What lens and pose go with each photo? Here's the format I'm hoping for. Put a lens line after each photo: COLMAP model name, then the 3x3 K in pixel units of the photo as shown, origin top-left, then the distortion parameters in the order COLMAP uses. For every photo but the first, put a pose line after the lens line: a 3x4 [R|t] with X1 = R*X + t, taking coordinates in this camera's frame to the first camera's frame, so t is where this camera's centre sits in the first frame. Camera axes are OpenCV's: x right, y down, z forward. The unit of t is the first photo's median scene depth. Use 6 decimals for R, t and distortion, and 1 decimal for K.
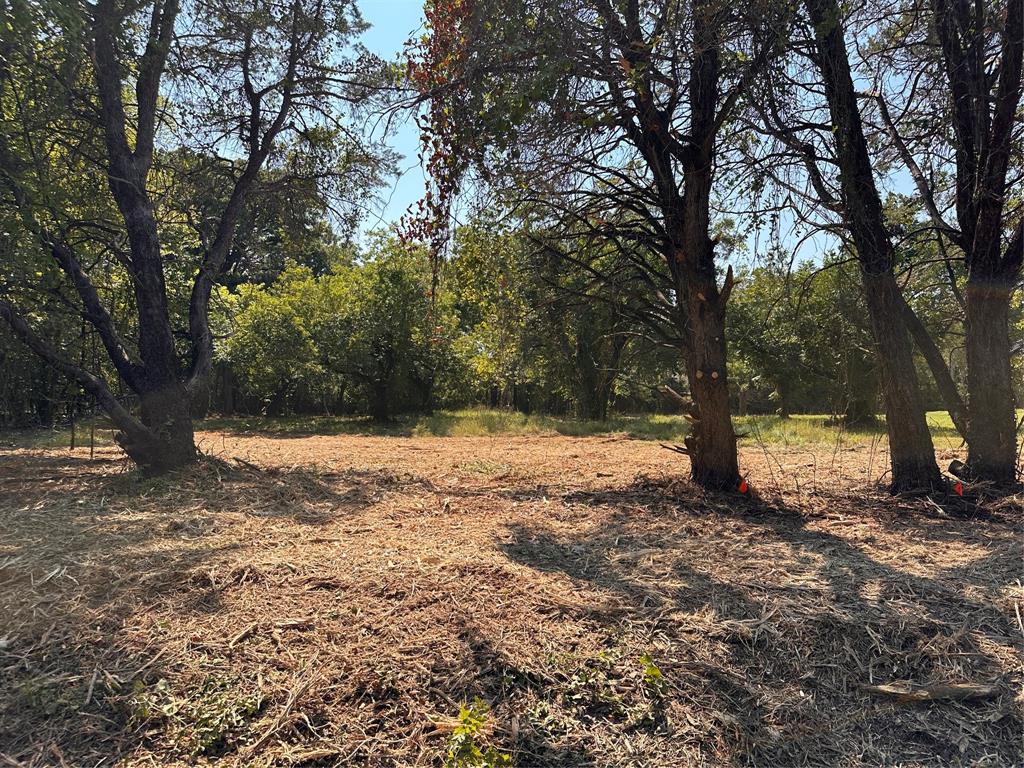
lens RADIAL K [[718.3, 0, 511.0], [0, 718.3, 387.6], [0, 0, 1]] dist [0.070249, -0.084503]
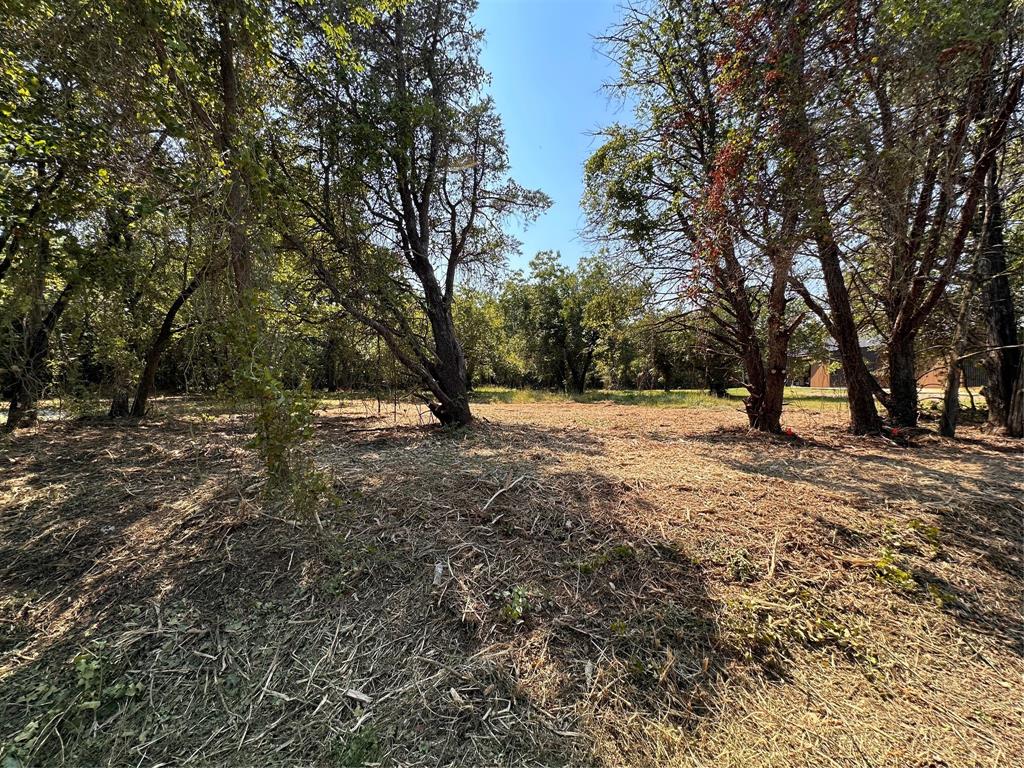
lens RADIAL K [[411.3, 0, 513.8], [0, 411.3, 387.1], [0, 0, 1]] dist [-0.002269, 0.000975]
pose [[0.996876, 0.000728, 0.078979, -0.189152], [-0.003278, 0.999477, 0.032162, -0.003673], [-0.078914, -0.032321, 0.996357, 0.003262]]
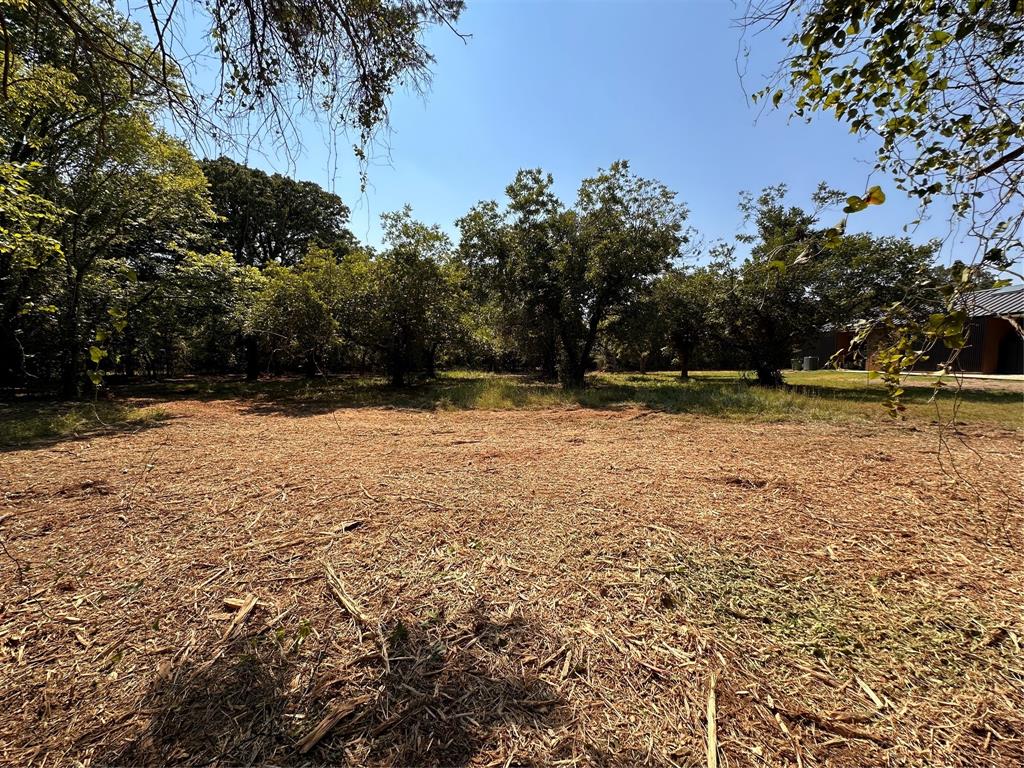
lens RADIAL K [[411.3, 0, 511.5], [0, 411.3, 384.0], [0, 0, 1]] dist [-0.002269, 0.000975]
pose [[0.993733, -0.007240, 0.111543, -0.114191], [-0.001554, 0.996909, 0.078550, -0.015951], [-0.111766, -0.078231, 0.990650, 0.495643]]
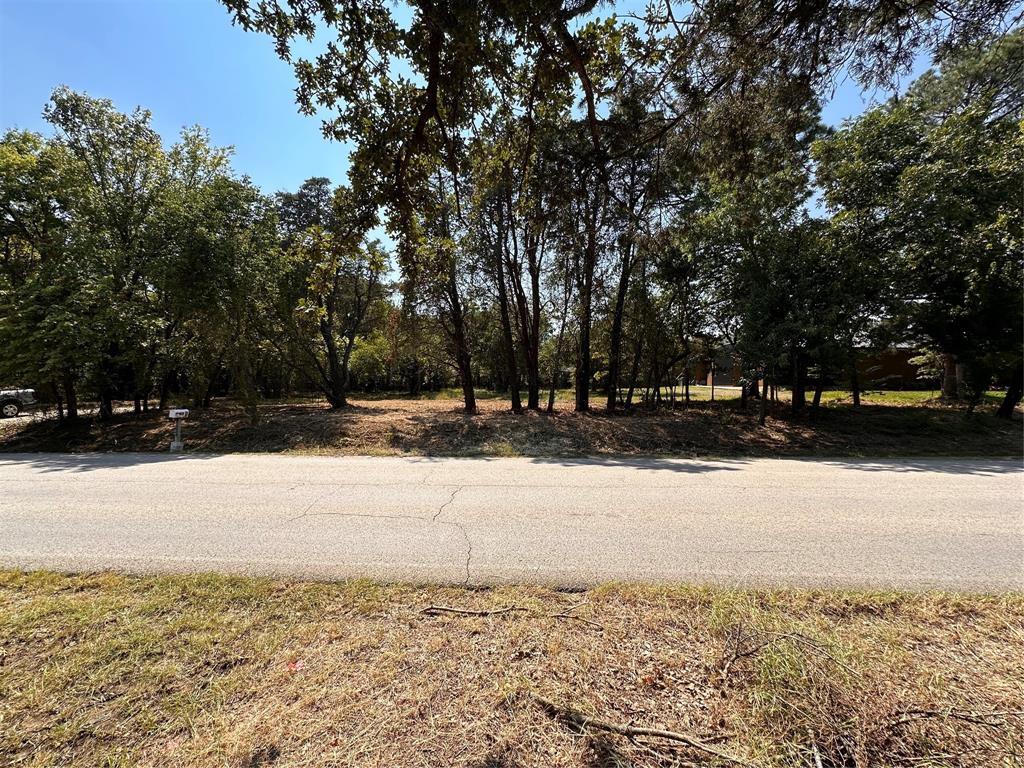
lens RADIAL K [[411.3, 0, 515.5], [0, 411.3, 385.0], [0, 0, 1]] dist [-0.002269, 0.000975]
pose [[0.999747, -0.009803, 0.020250, 0.214835], [0.009227, 0.999555, 0.028352, -0.031480], [-0.020518, -0.028158, 0.999393, -0.607048]]
